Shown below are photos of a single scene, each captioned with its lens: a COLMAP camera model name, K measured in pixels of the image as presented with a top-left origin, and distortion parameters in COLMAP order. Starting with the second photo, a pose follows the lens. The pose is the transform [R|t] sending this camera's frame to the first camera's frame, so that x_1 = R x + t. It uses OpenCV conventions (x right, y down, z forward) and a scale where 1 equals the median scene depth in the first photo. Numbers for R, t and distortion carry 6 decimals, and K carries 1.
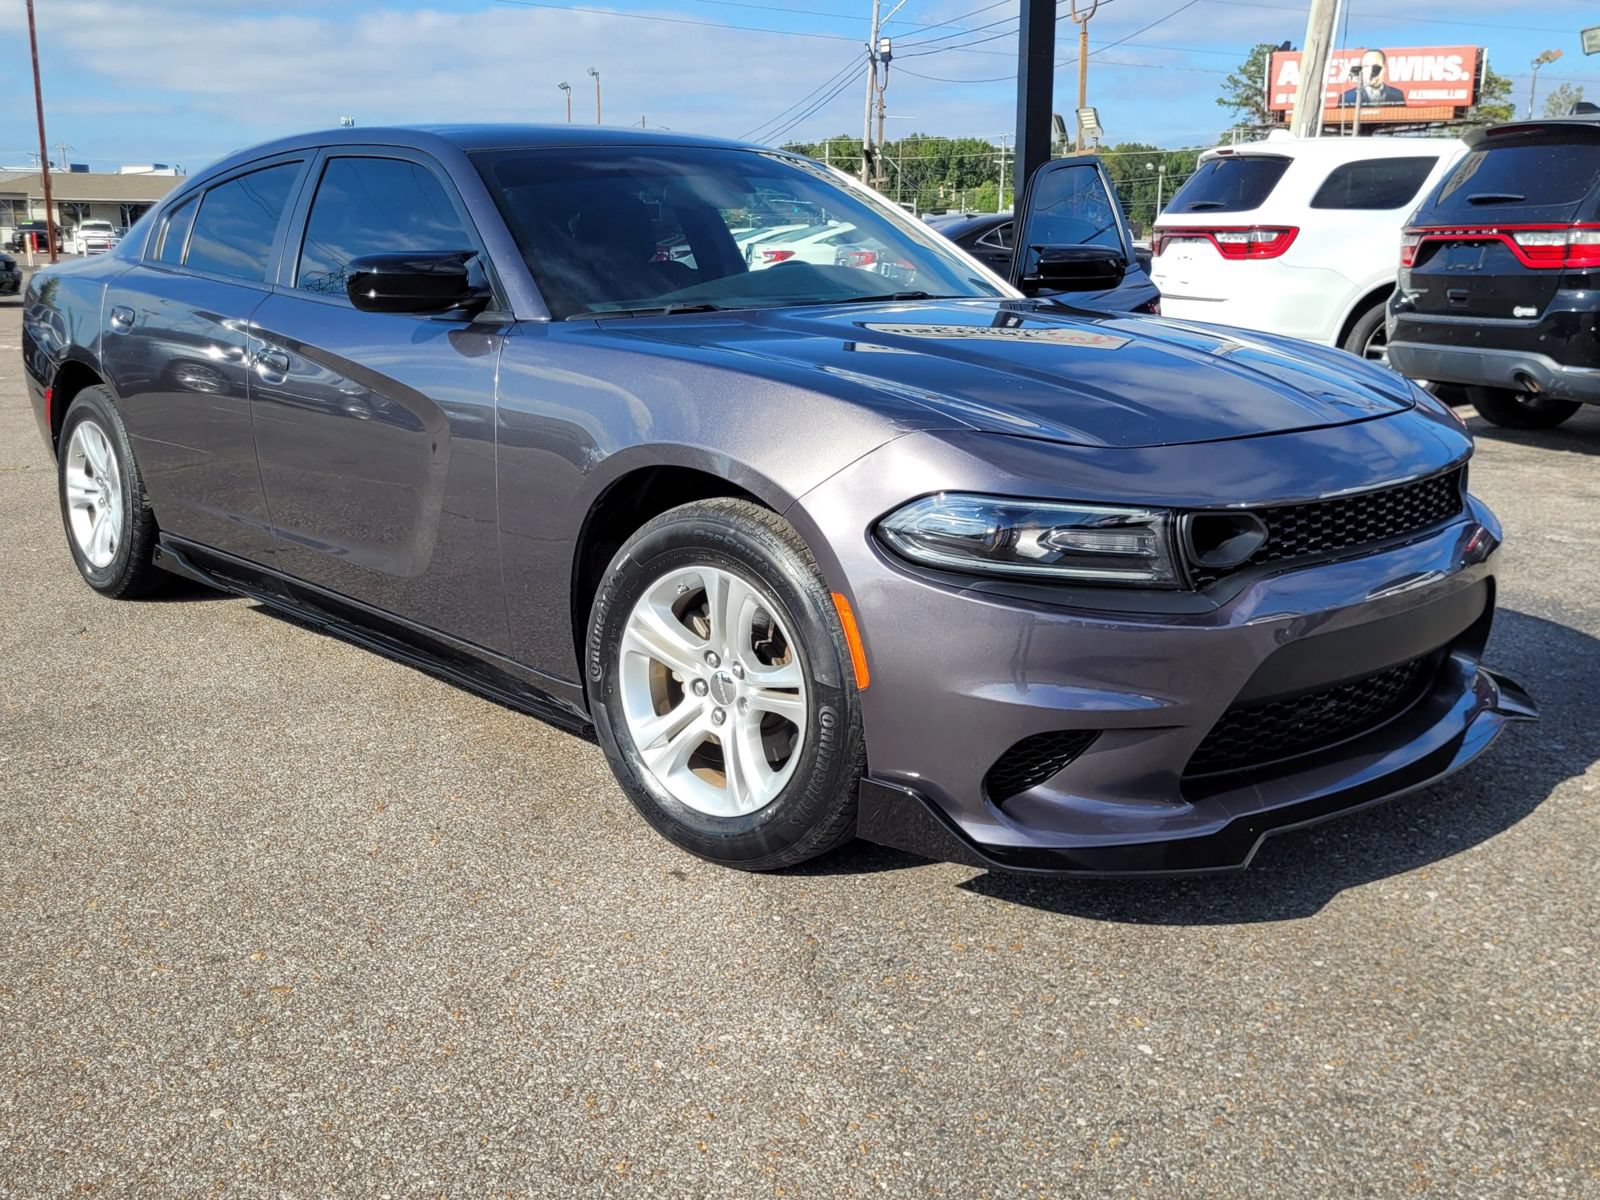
lens RADIAL K [[1591.4, 0, 819.6], [0, 1591.4, 597.8], [0, 0, 1]] dist [0.047256, -0.039883]
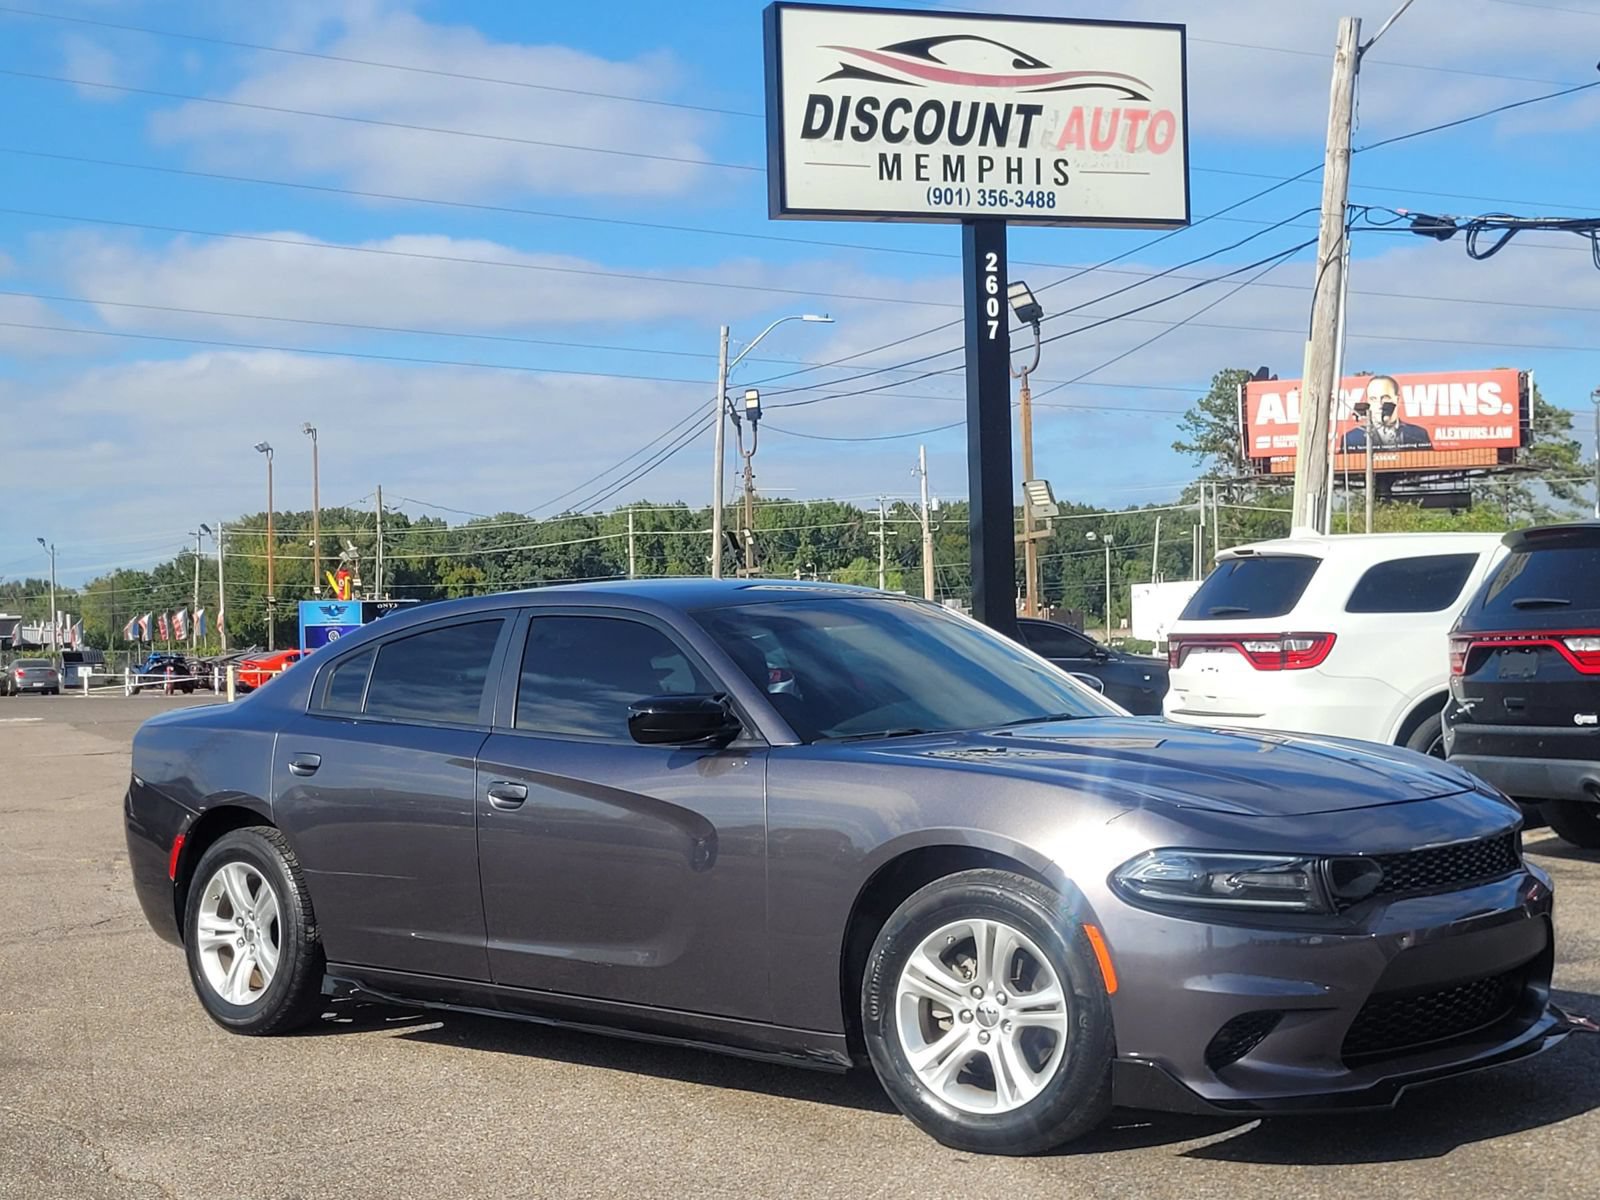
lens RADIAL K [[2412.1, 0, 779.5], [0, 2412.1, 600.7], [0, 0, 1]] dist [0.047025, -0.047855]
pose [[0.997069, -0.027058, 0.071556, -0.308106], [0.043226, 0.971000, -0.235141, 0.158754], [-0.063118, 0.237545, 0.969324, -0.850679]]
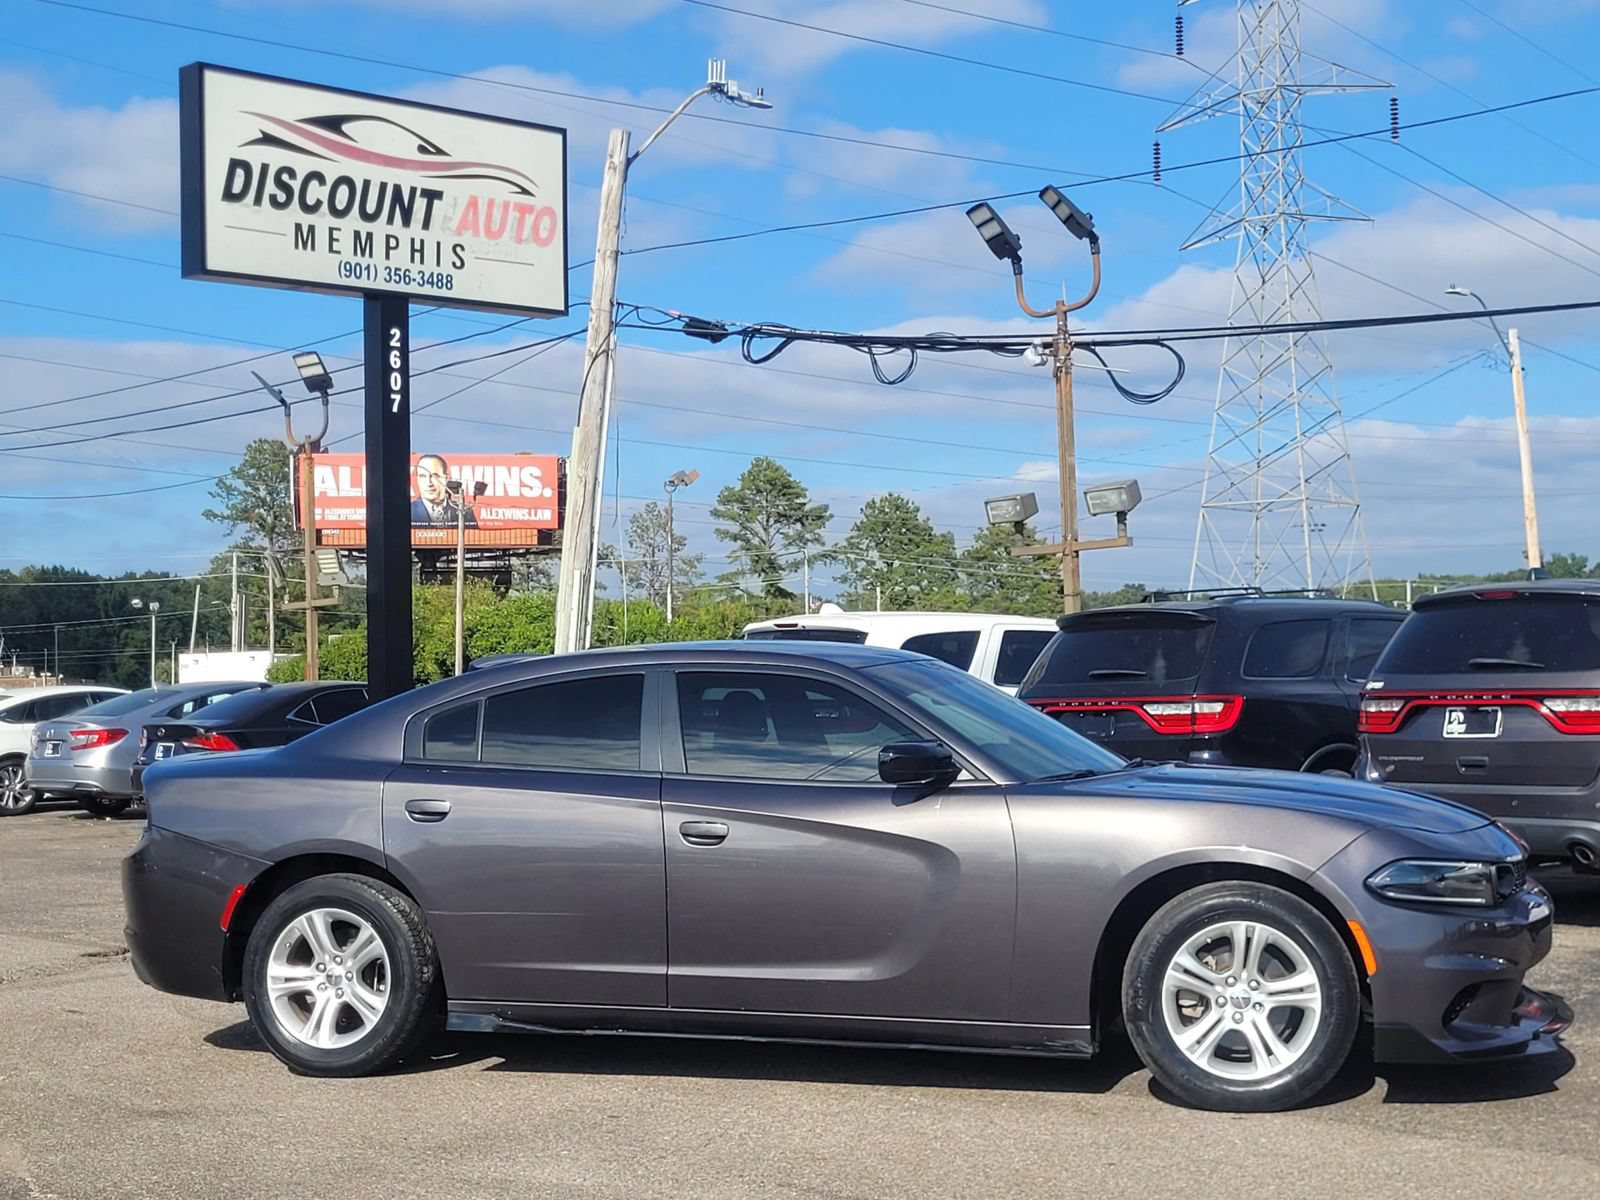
lens RADIAL K [[2417.5, 0, 839.8], [0, 2417.5, 590.8], [0, 0, 1]] dist [0.028939, 0.047936]
pose [[0.871547, 0.002455, 0.490307, -1.376402], [0.126710, 0.964891, -0.230066, 0.145489], [-0.473657, 0.262640, 0.840636, -0.836648]]
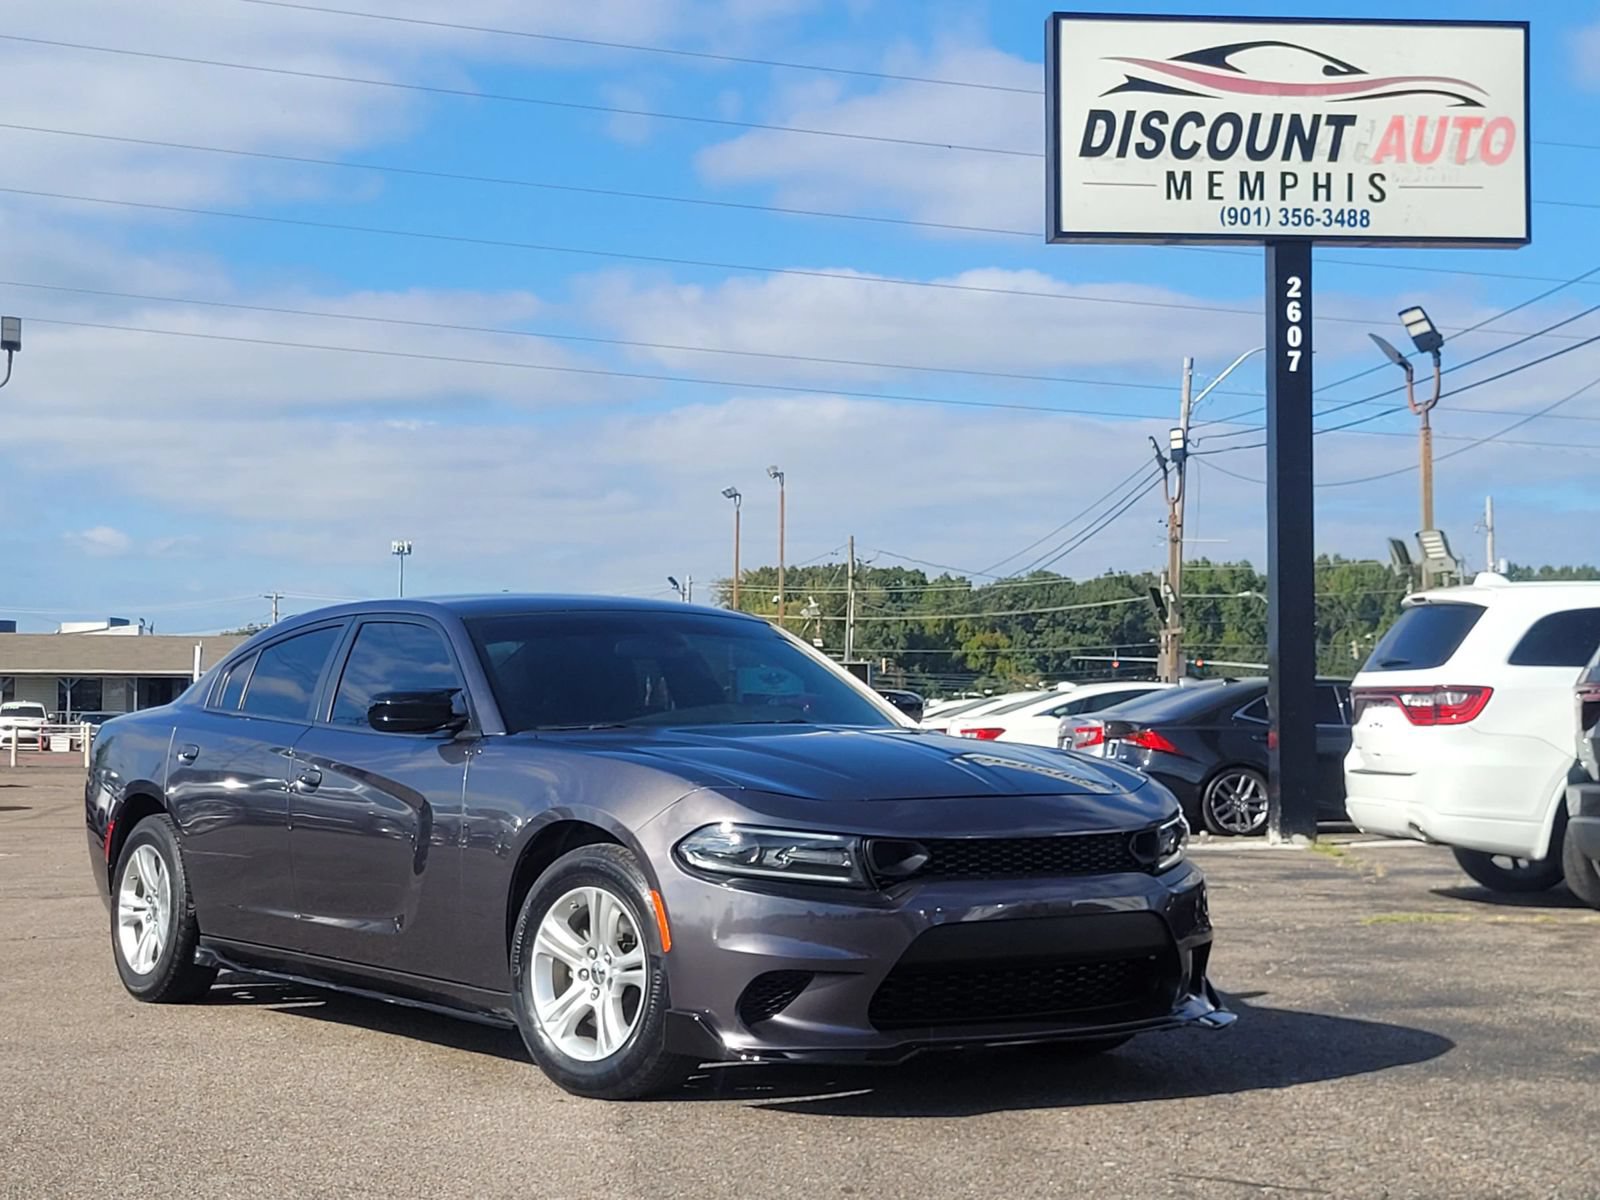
lens RADIAL K [[2779.5, 0, 753.4], [0, 2779.5, 596.9], [0, 0, 1]] dist [0.022055, 0.069325]
pose [[0.988746, -0.008318, -0.149375, 0.395885], [-0.031648, 0.964229, -0.263176, 0.332286], [0.146220, 0.264941, 0.953114, -1.279121]]
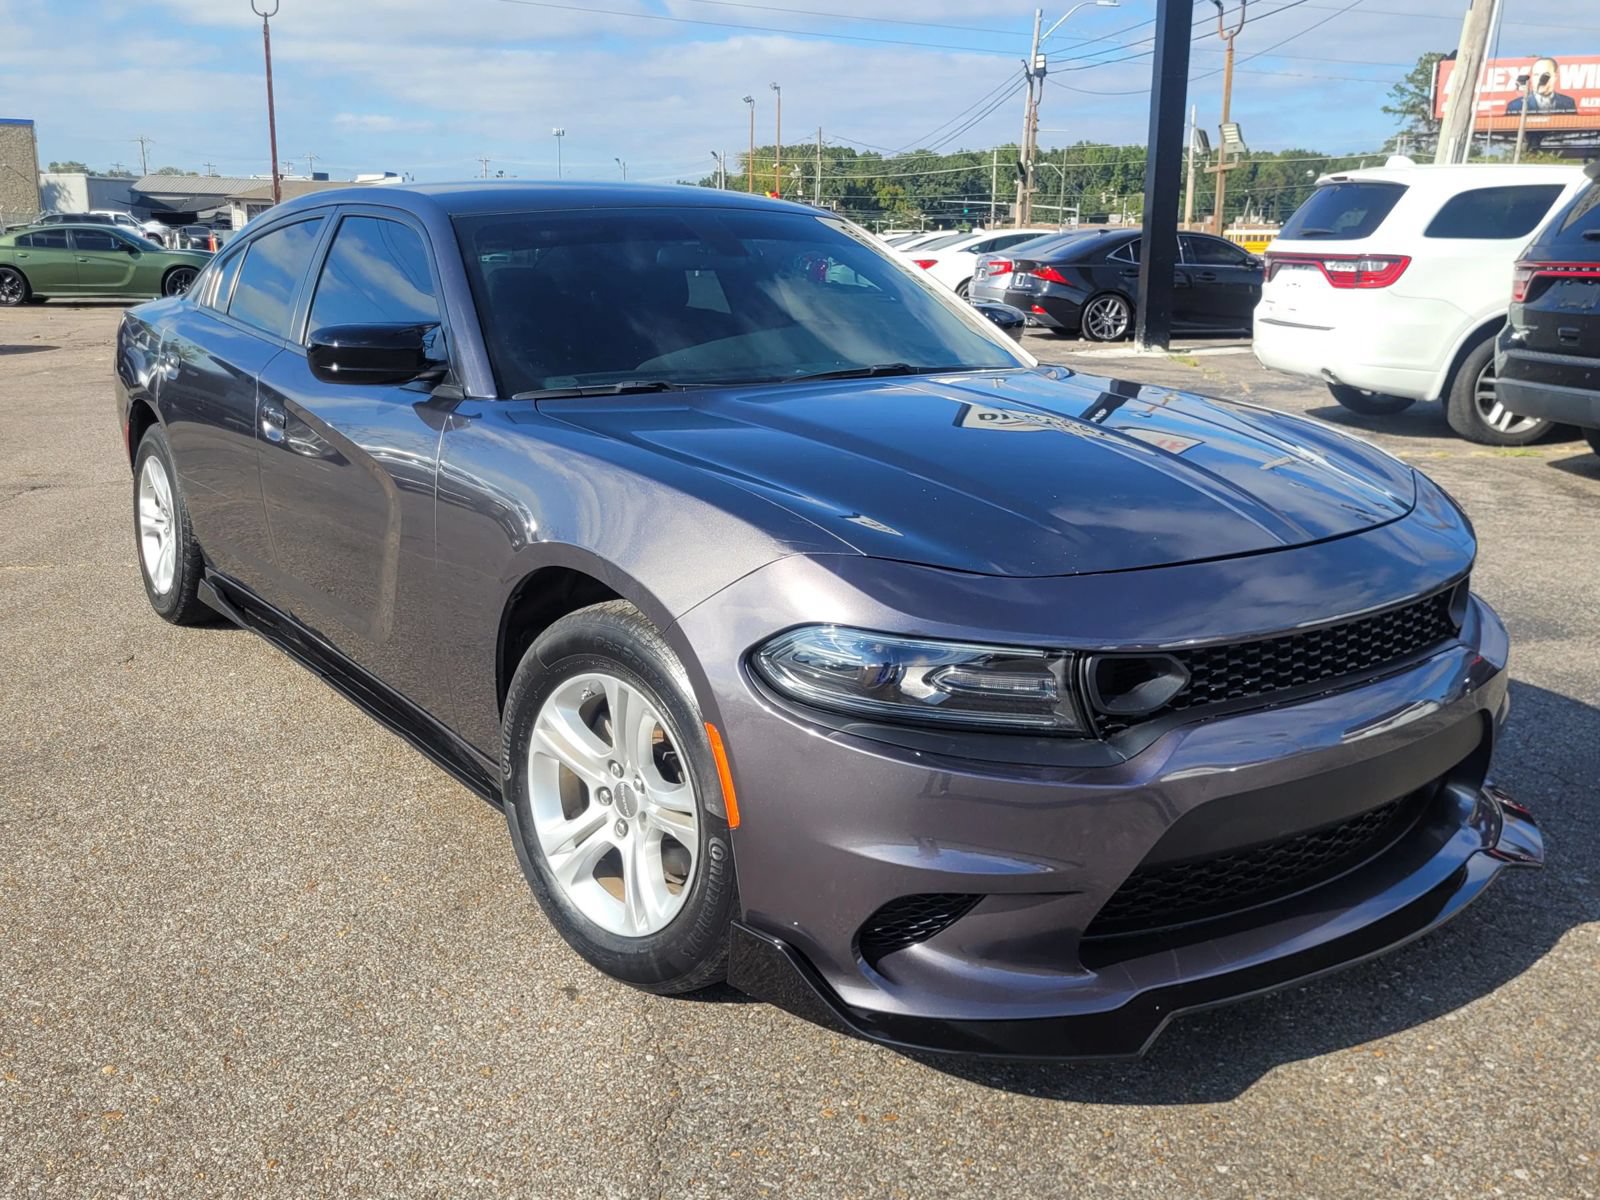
lens RADIAL K [[1486.0, 0, 790.7], [0, 1486.0, 584.1], [0, 0, 1]] dist [0.052510, -0.055122]
pose [[0.991696, 0.035531, -0.123600, 0.122679], [-0.034830, 0.999363, 0.007829, -0.070100], [0.123800, -0.003459, 0.992301, 0.107964]]
